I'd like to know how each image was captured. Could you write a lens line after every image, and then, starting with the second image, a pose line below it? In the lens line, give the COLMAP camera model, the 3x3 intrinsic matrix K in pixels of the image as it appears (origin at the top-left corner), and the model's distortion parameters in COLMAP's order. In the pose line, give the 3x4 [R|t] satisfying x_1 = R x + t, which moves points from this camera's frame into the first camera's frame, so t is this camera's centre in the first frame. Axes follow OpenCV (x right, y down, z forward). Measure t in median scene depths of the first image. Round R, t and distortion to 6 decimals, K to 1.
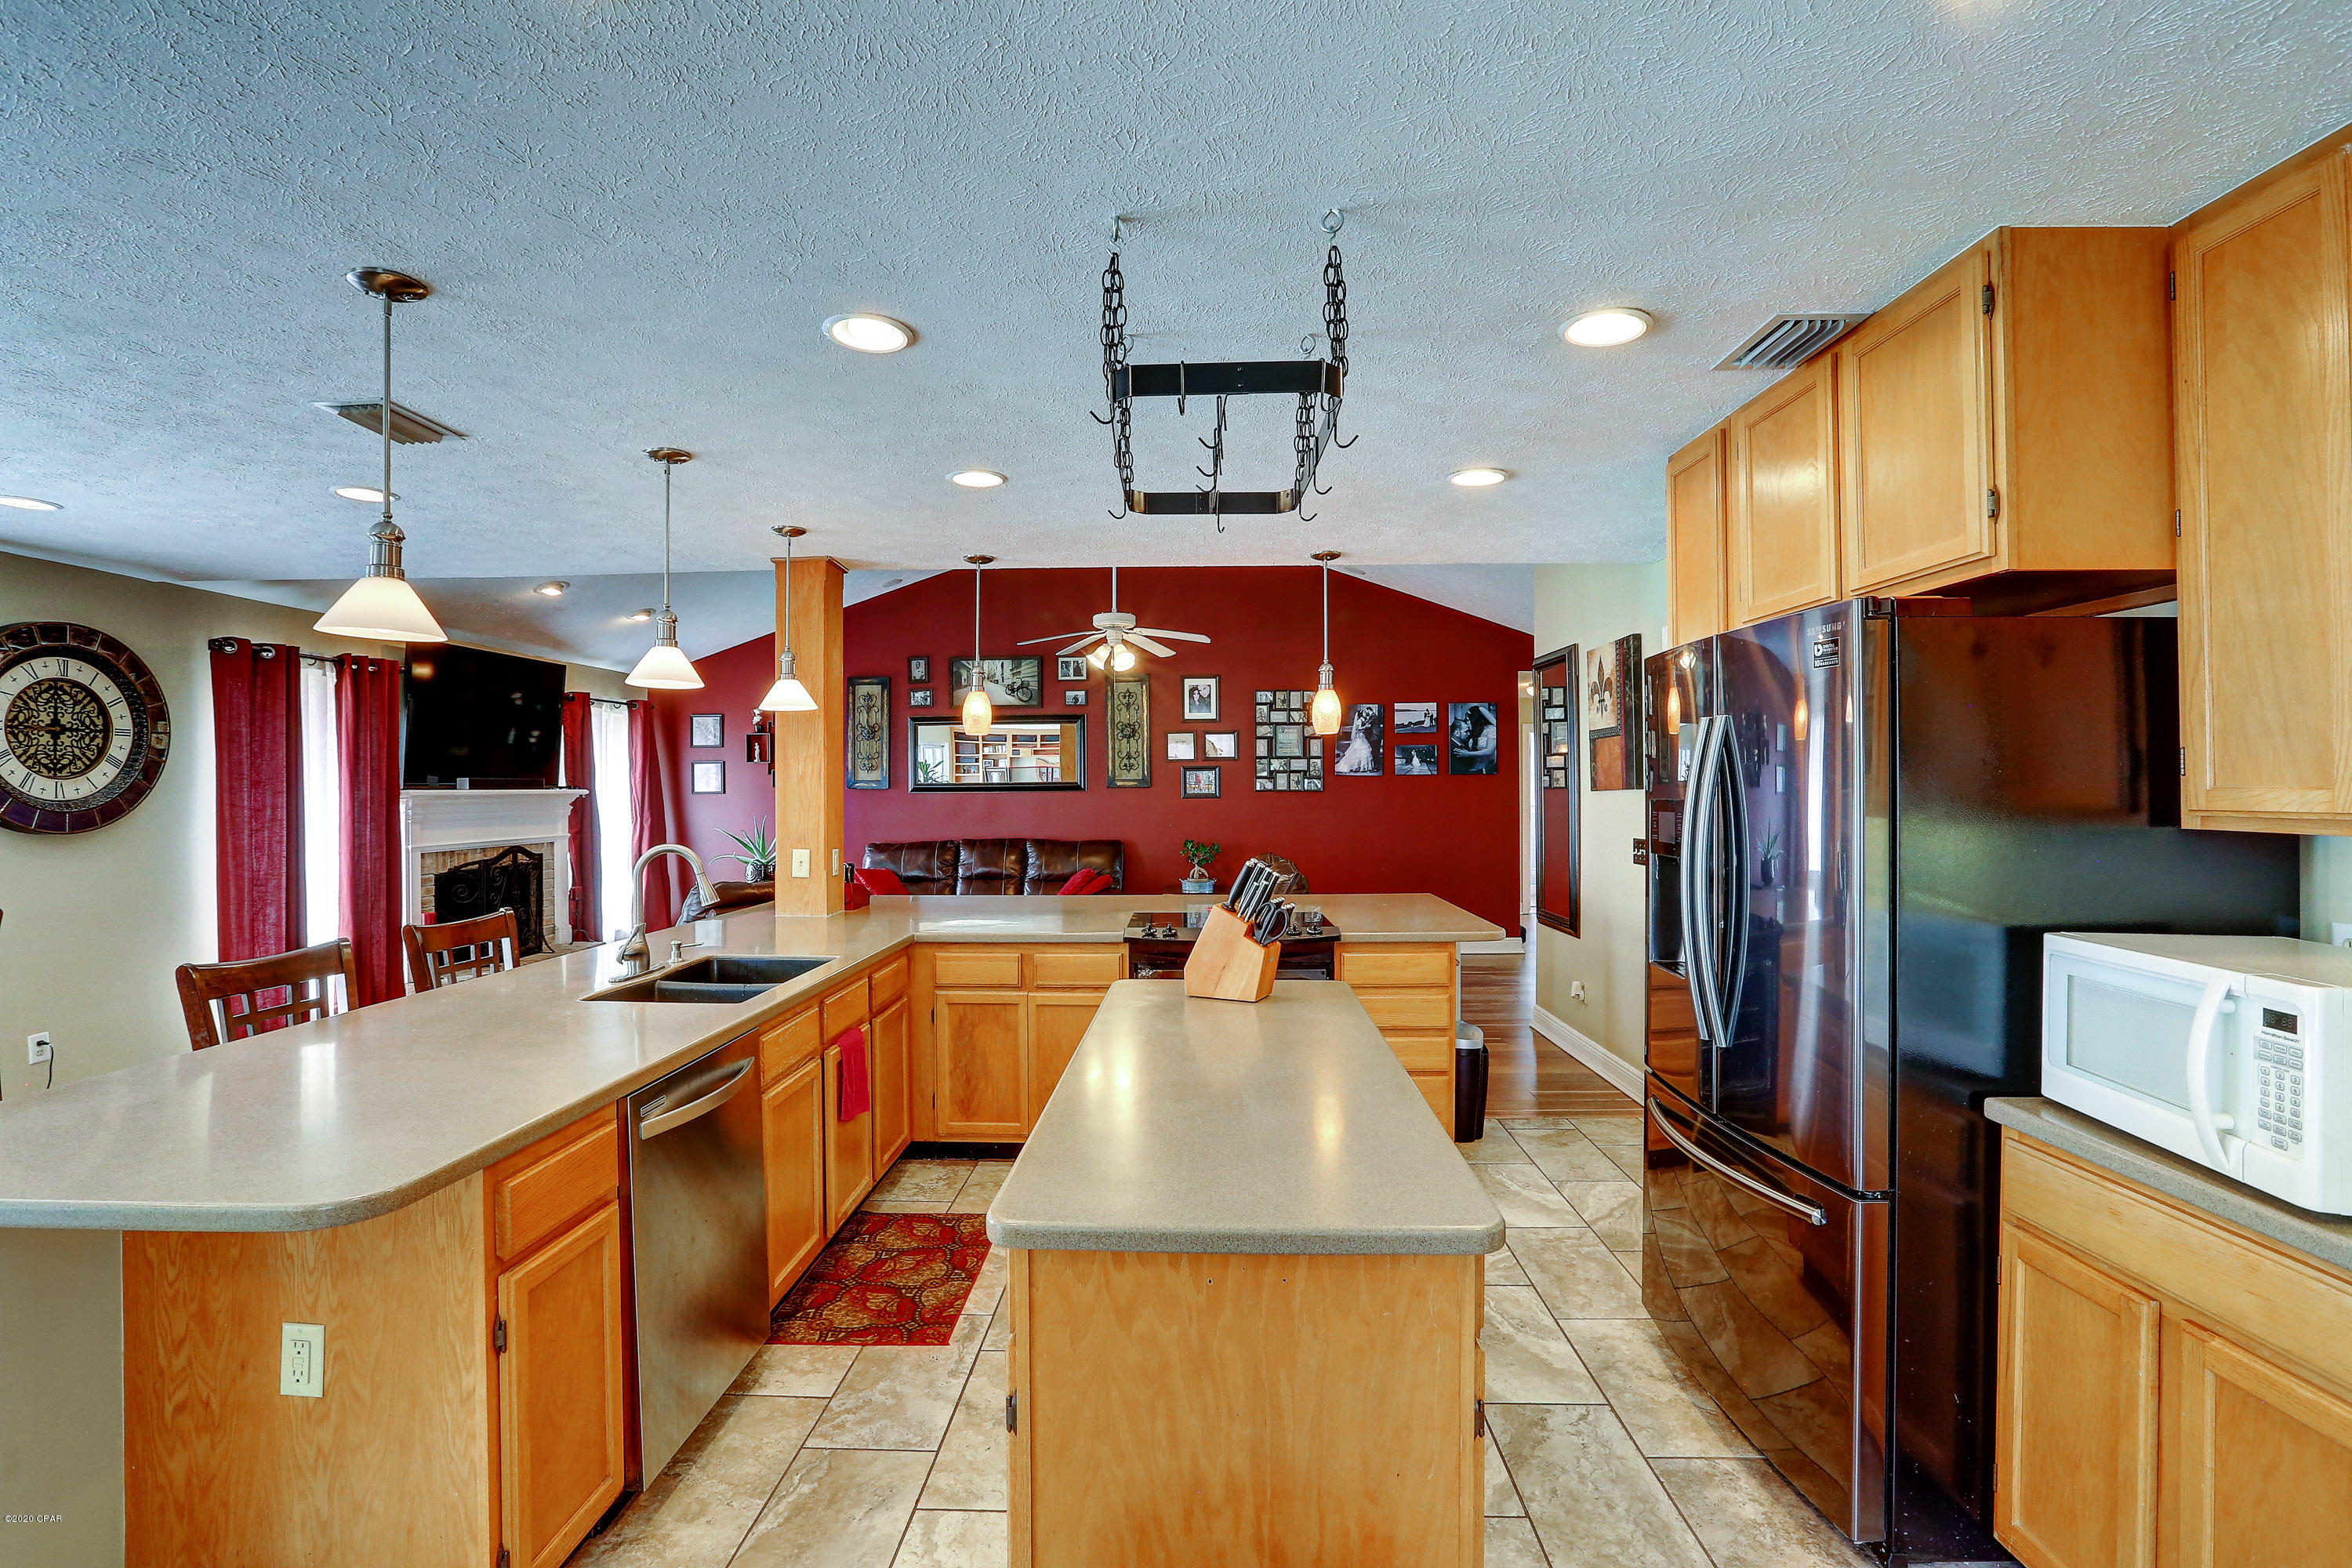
lens RADIAL K [[1086.0, 0, 1176.2], [0, 1086.0, 788.7], [0, 0, 1]] dist [-0.053048, 0.020159]
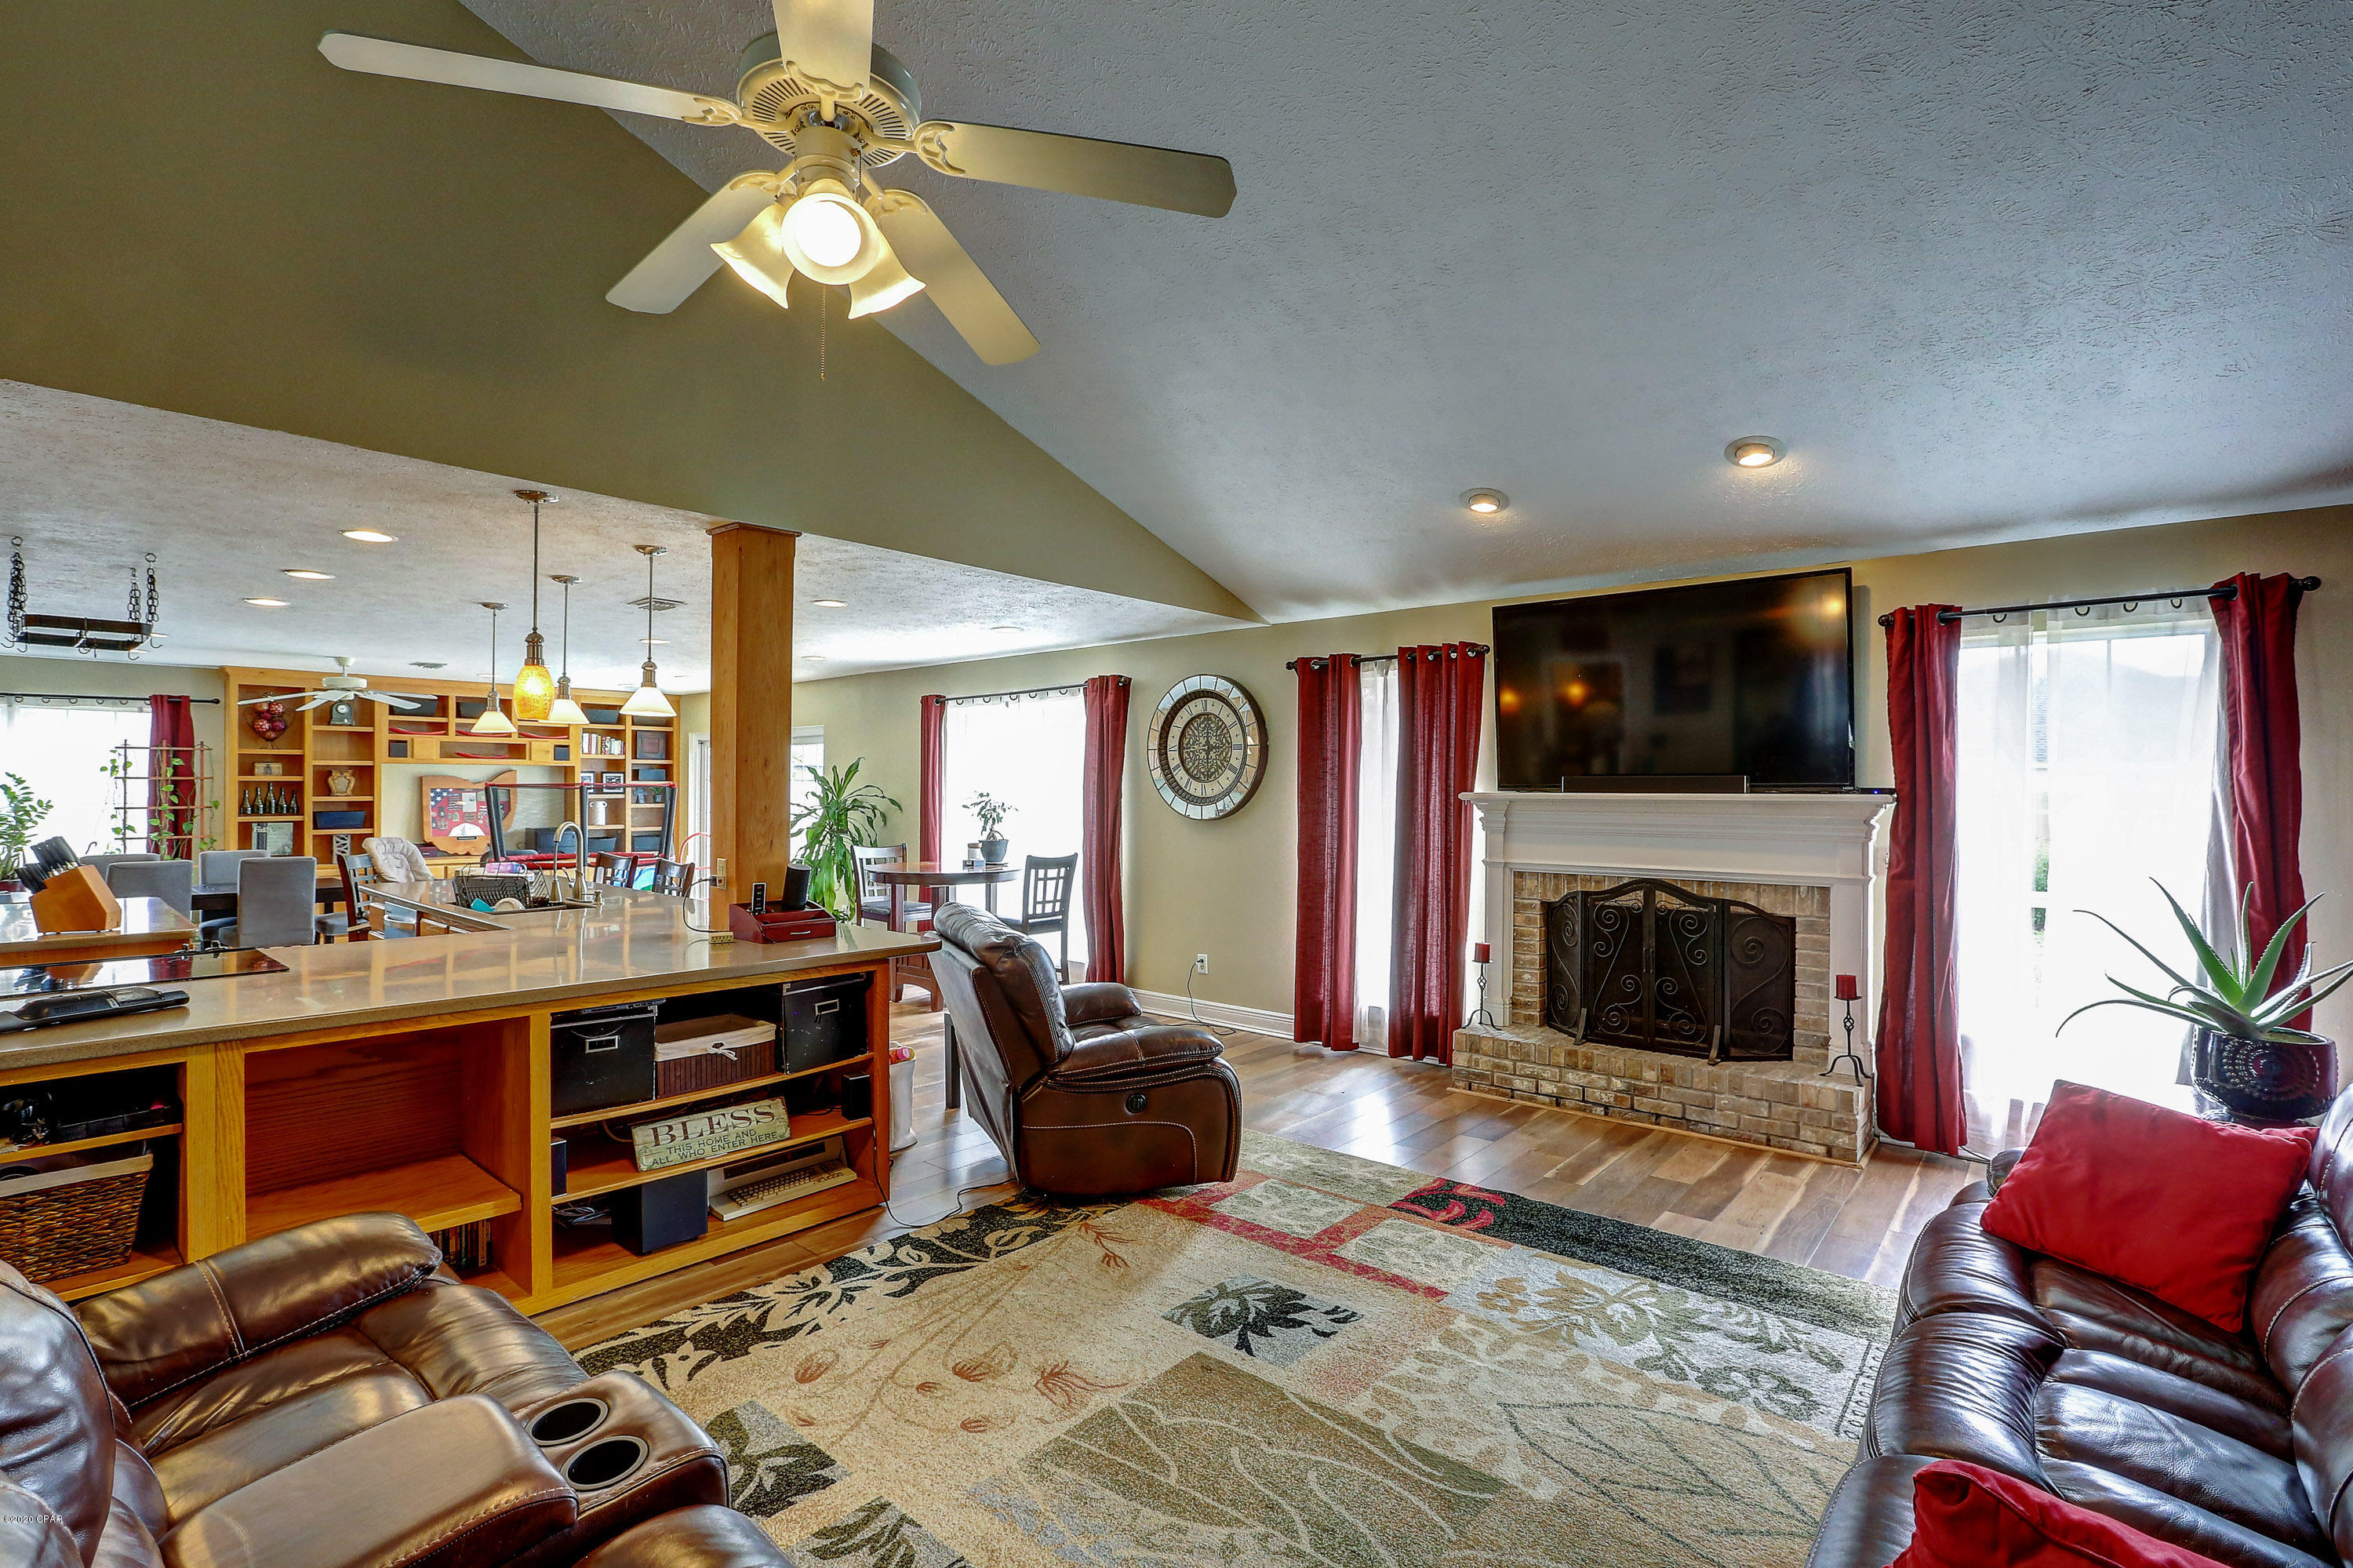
lens RADIAL K [[1086.5, 0, 1174.1], [0, 1086.5, 784.3], [0, 0, 1]] dist [-0.053048, 0.020159]
pose [[-0.634128, -0.004400, -0.773216, 0.083881], [-0.004562, 0.999988, -0.001949, -0.002343], [0.773215, 0.002292, -0.634140, 1.292987]]
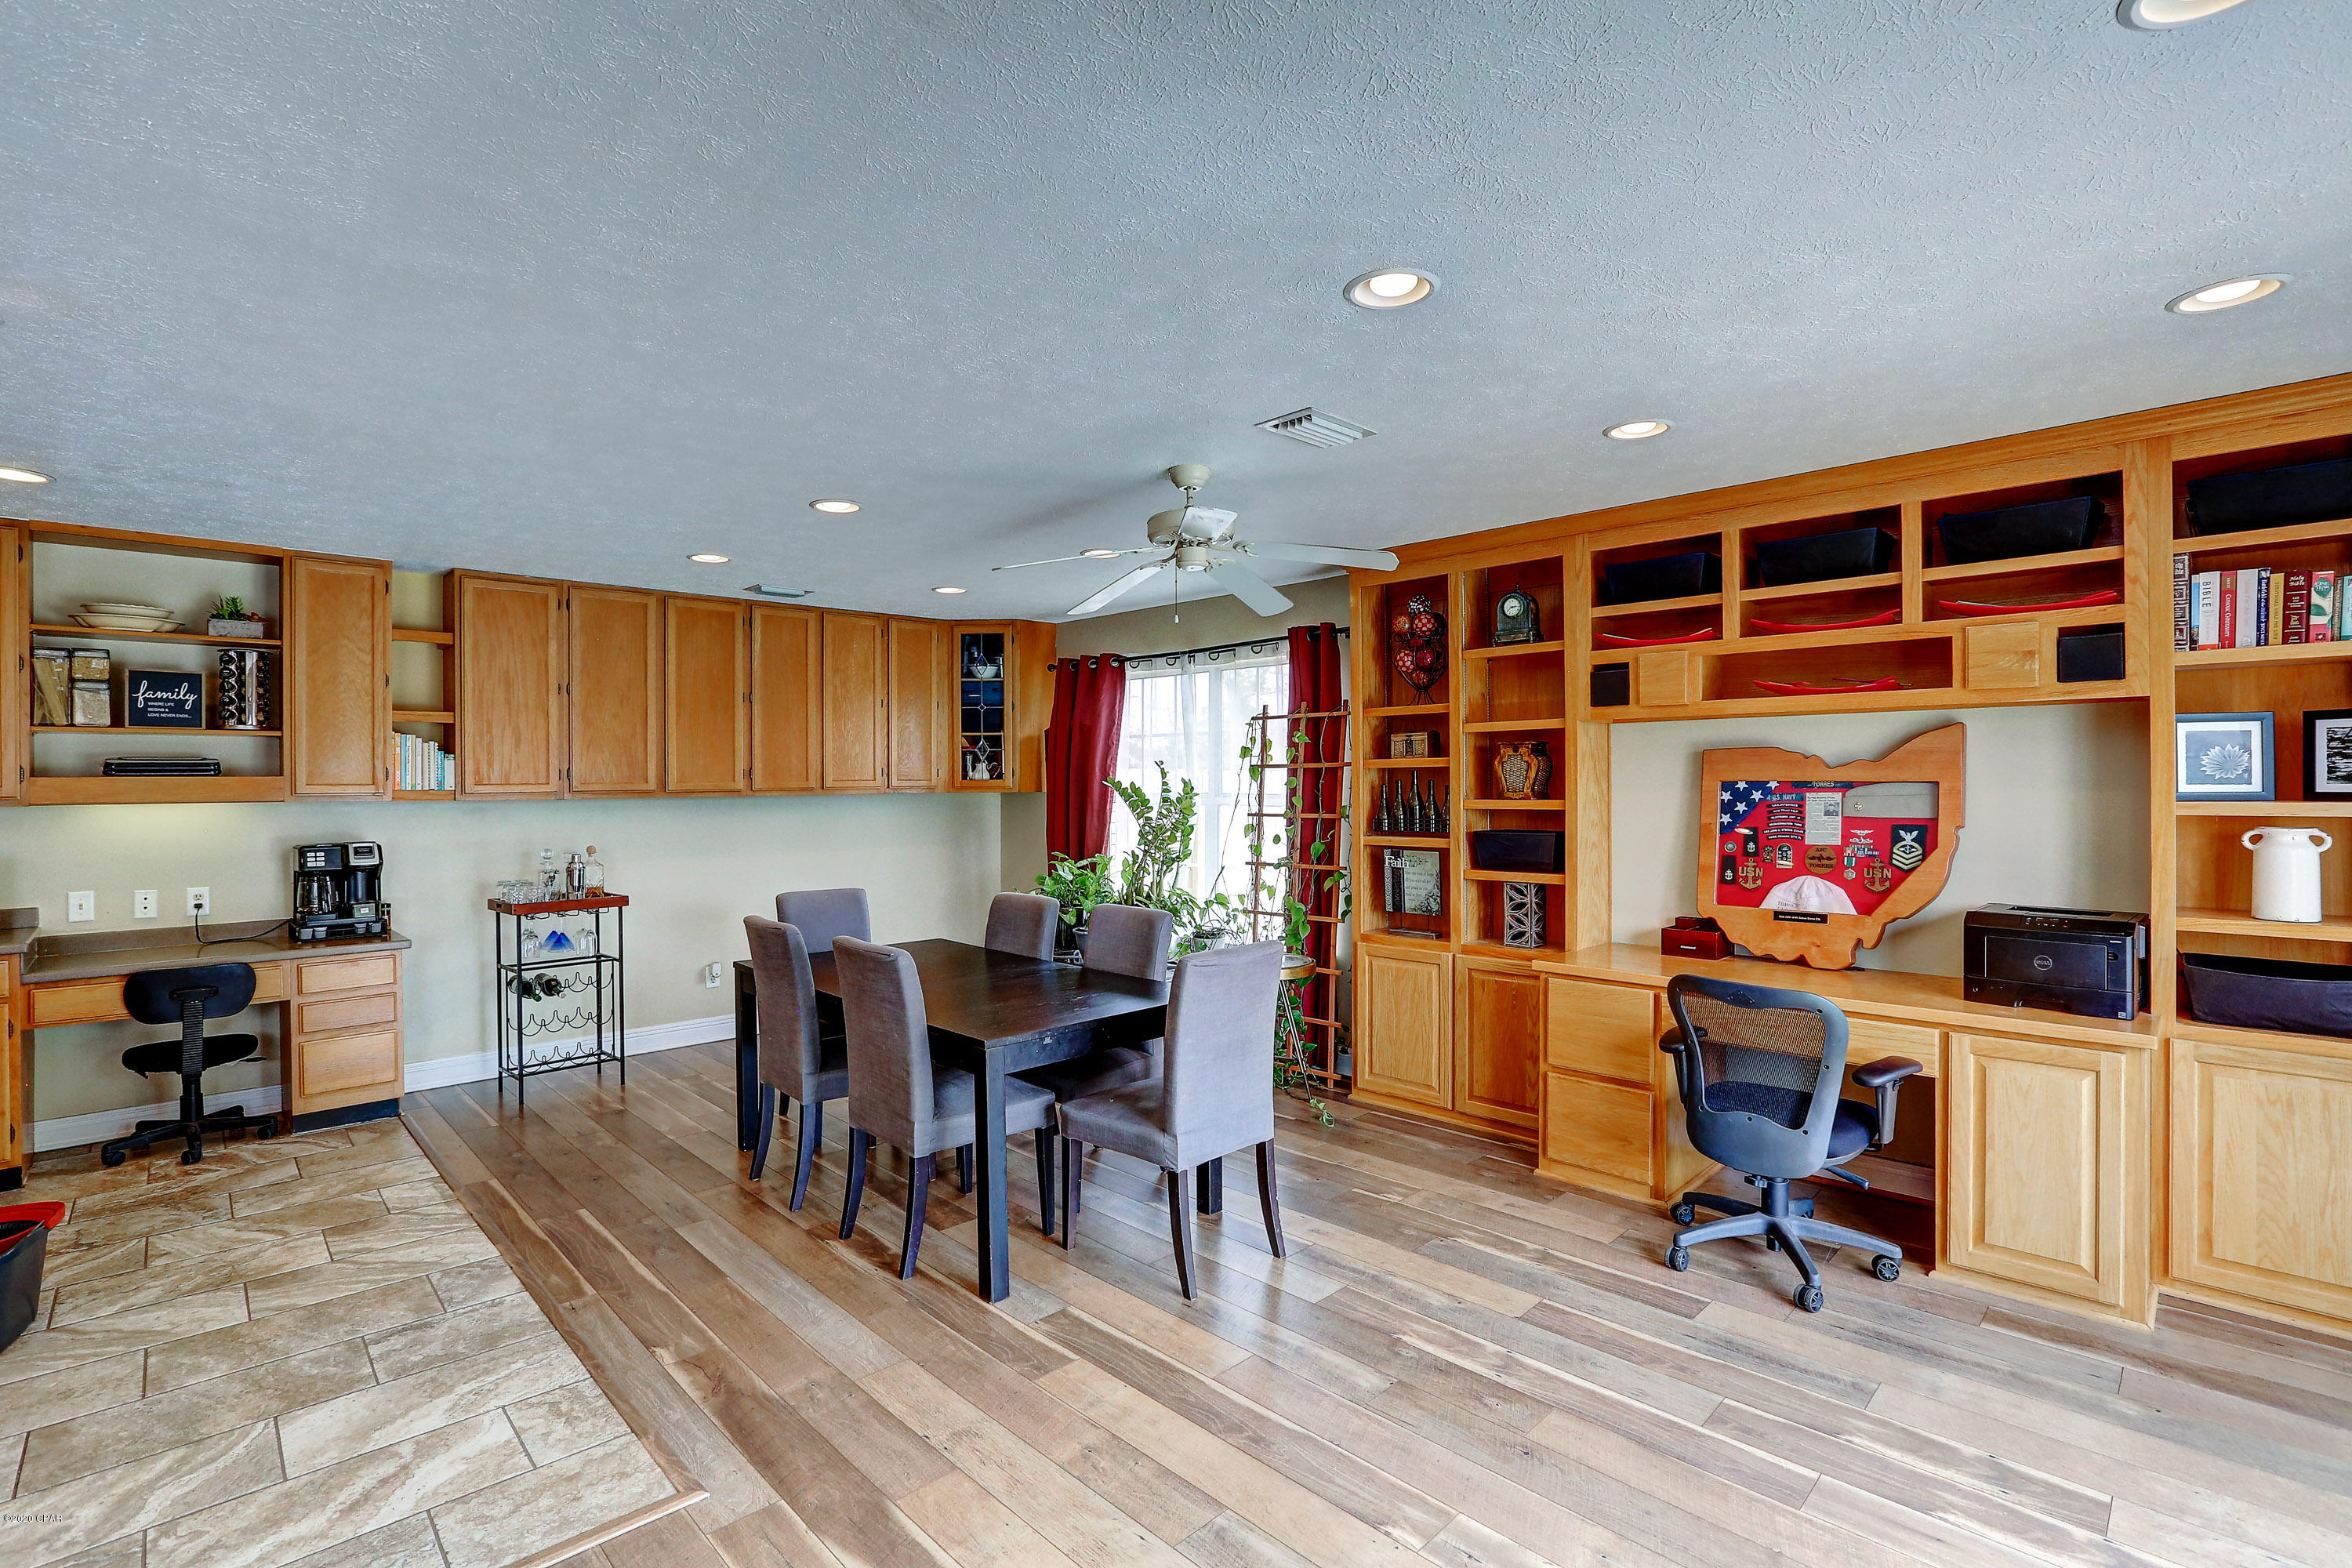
lens RADIAL K [[1086.0, 0, 1151.9], [0, 1086.0, 784.1], [0, 0, 1]] dist [-0.053048, 0.020159]
pose [[-0.715325, 0.002741, 0.698787, -0.582159], [0.008786, 0.999949, 0.005071, 0.001485], [-0.698737, 0.009767, -0.715312, 0.198918]]
